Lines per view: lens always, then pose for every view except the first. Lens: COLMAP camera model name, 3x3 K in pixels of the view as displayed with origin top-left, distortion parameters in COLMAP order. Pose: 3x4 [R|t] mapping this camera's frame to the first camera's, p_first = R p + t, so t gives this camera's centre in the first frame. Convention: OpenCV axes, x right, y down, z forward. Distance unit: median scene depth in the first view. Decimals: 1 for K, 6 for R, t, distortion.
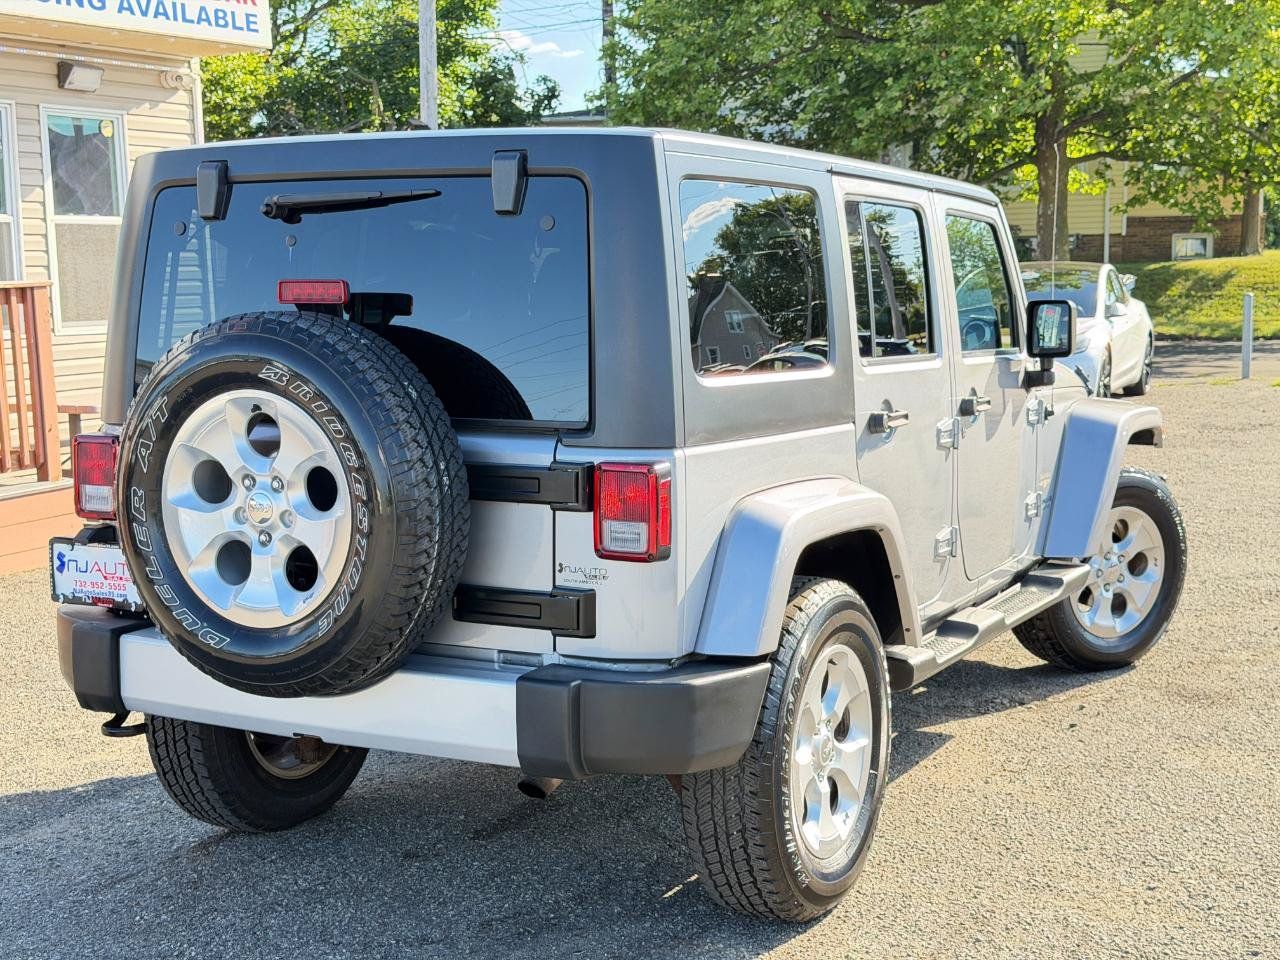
lens RADIAL K [[1809.6, 0, 649.3], [0, 1809.6, 481.3], [0, 0, 1]] dist [0.161356, -0.264864]
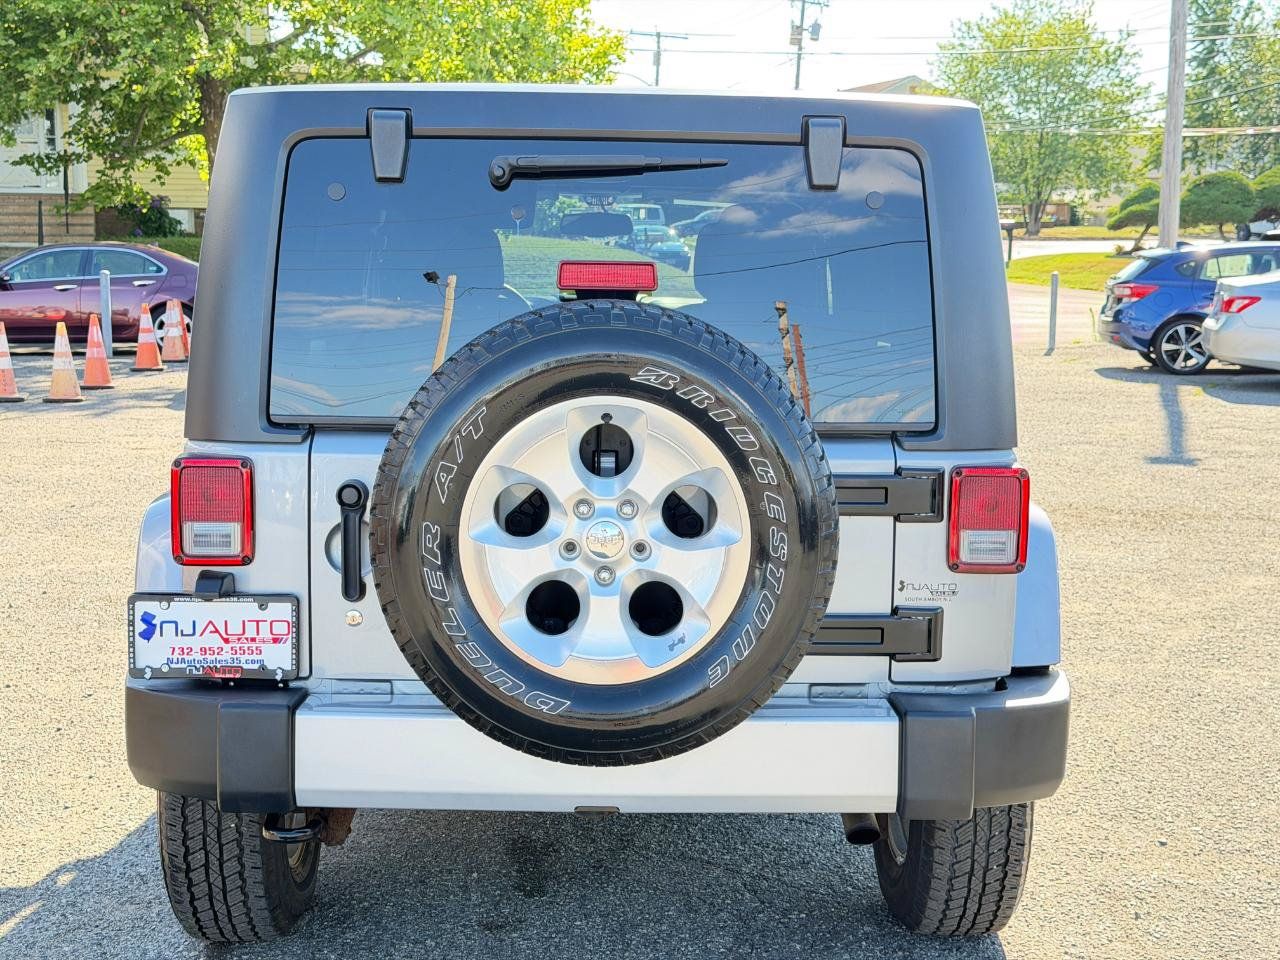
lens RADIAL K [[1816.5, 0, 640.0], [0, 1816.5, 480.0], [0, 0, 1]] dist [0.129453, -0.063963]
pose [[0.868507, -0.044600, 0.493667, -0.531131], [0.037784, 0.999003, 0.023780, -0.027305], [-0.494235, -0.002000, 0.869326, 0.244527]]
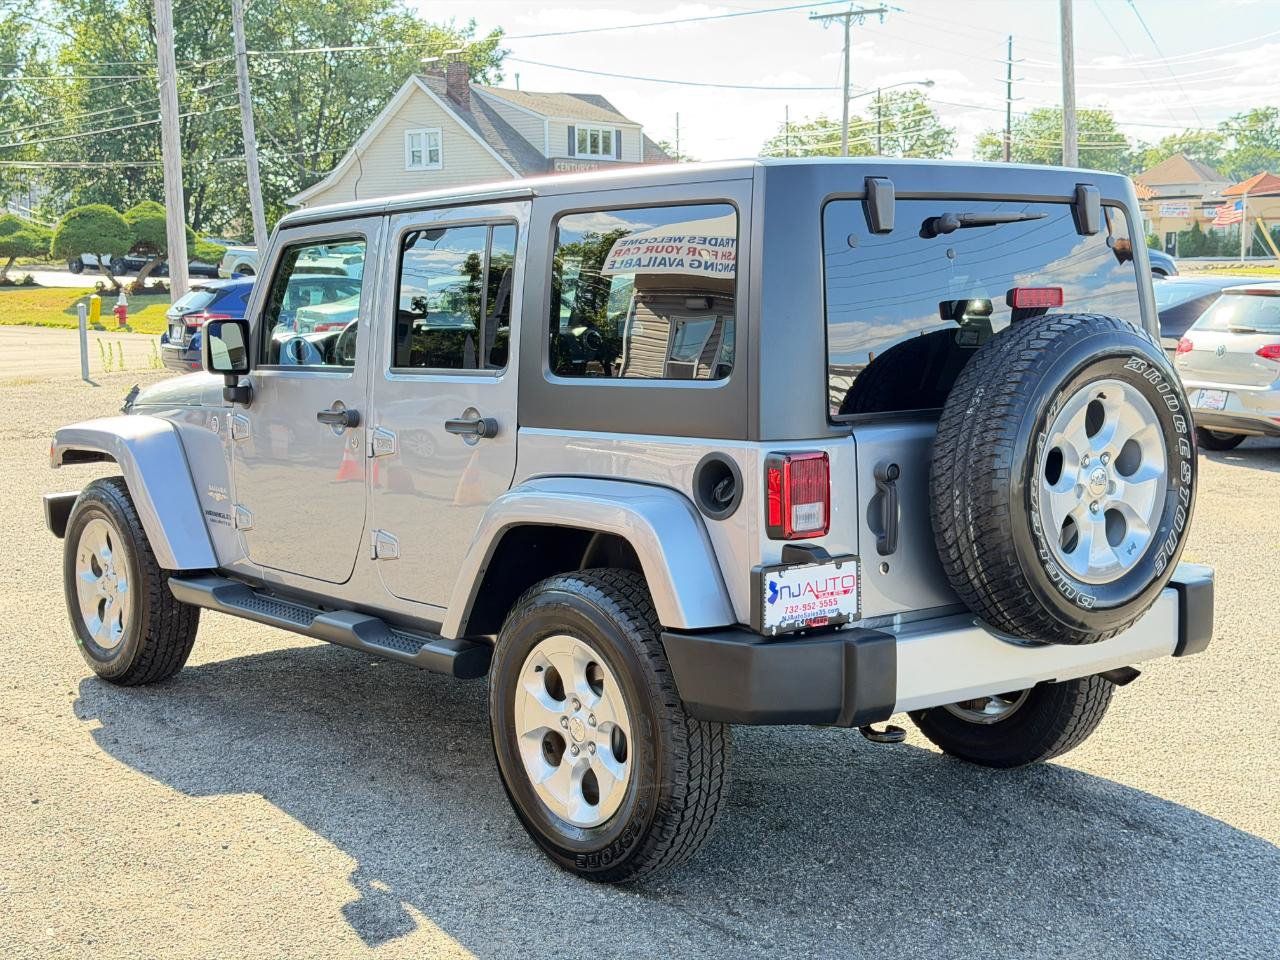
lens RADIAL K [[1823.2, 0, 653.1], [0, 1823.2, 457.6], [0, 0, 1]] dist [0.135503, -0.160990]
pose [[0.381646, -0.087017, 0.920204, -1.236516], [0.114176, 0.992372, 0.046488, -0.077183], [-0.917230, 0.087323, 0.388670, 0.705270]]
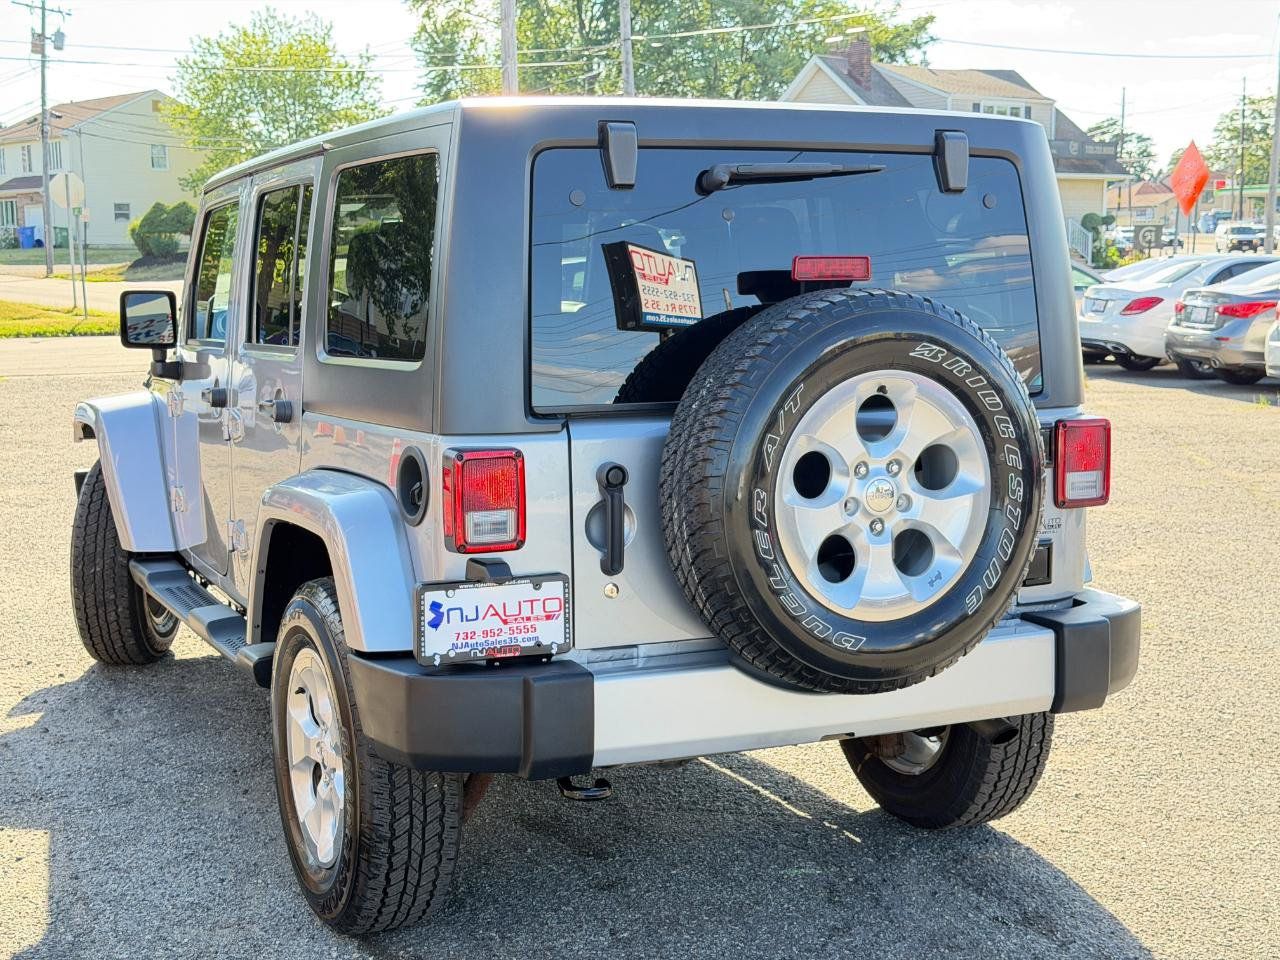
lens RADIAL K [[1809.6, 0, 649.3], [0, 1809.6, 481.3], [0, 0, 1]] dist [0.161356, -0.264864]
pose [[0.592790, -0.091377, 0.800157, -0.915150], [0.095320, 0.994519, 0.042956, -0.039149], [-0.799697, 0.050807, 0.598251, 0.465934]]
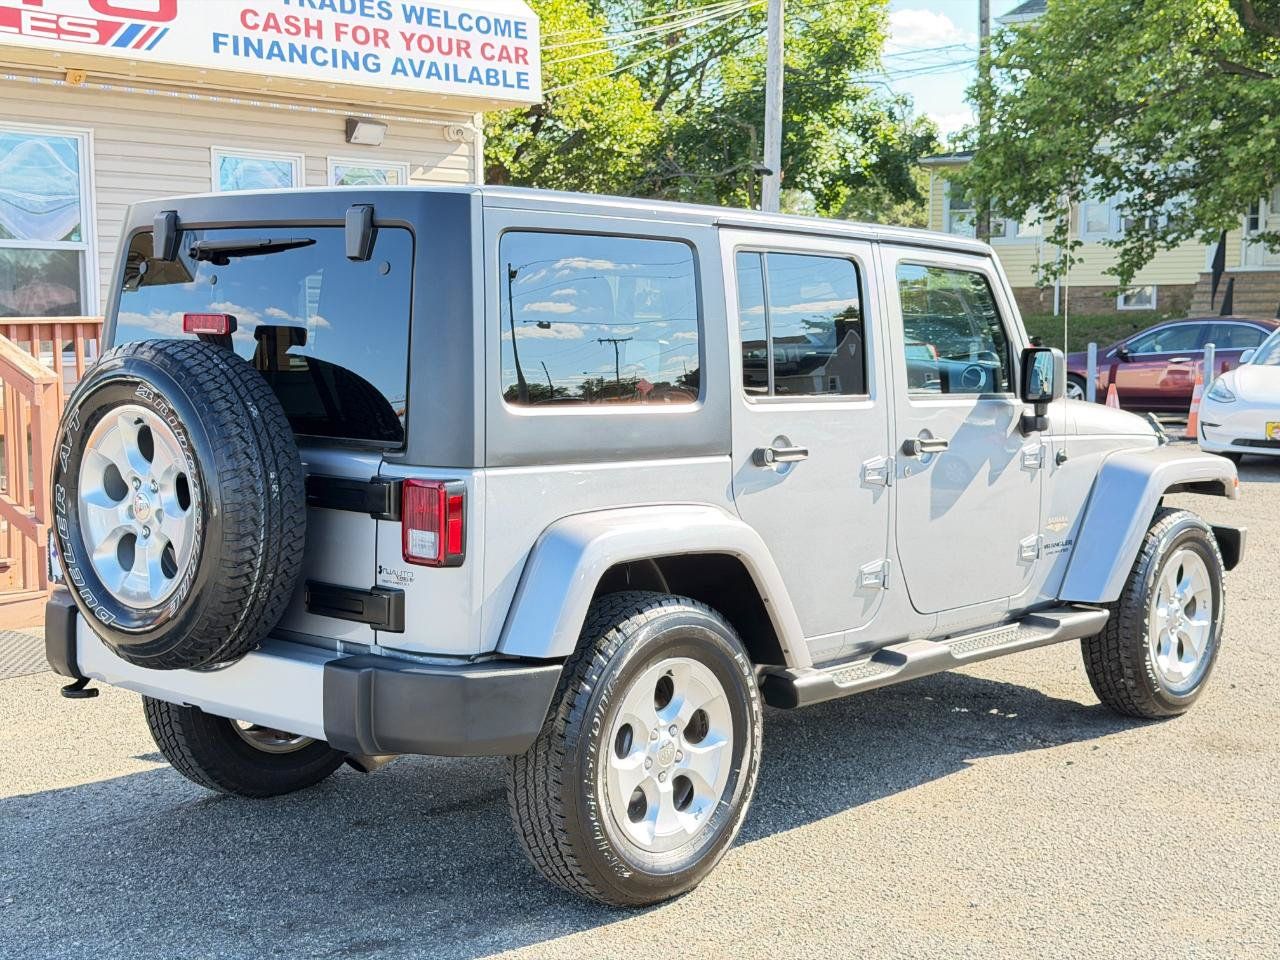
lens RADIAL K [[1789.6, 0, 624.5], [0, 1789.6, 463.3], [0, 0, 1]] dist [0.310929, -0.898805]
pose [[0.968898, 0.038137, -0.244503, 0.329237], [-0.045467, 0.998668, -0.024403, 0.001463], [0.243247, 0.034761, 0.969341, -0.056499]]
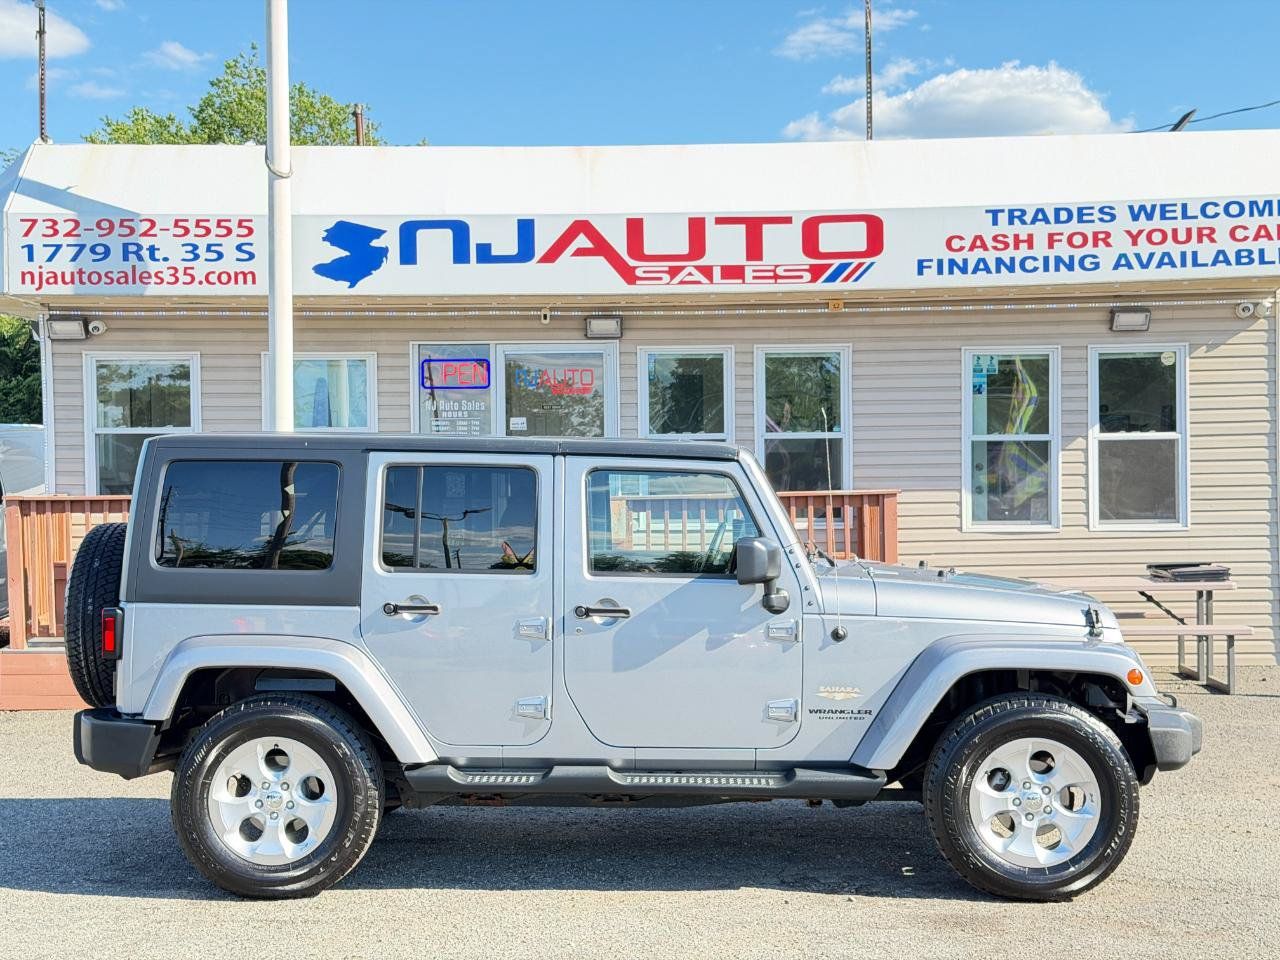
lens RADIAL K [[1809.6, 0, 649.3], [0, 1809.6, 481.3], [0, 0, 1]] dist [0.161356, -0.264864]
pose [[0.452830, 0.018233, -0.891410, 1.719795], [-0.101747, 0.994316, -0.031349, -0.122764], [0.885772, 0.104894, 0.452112, 0.520998]]
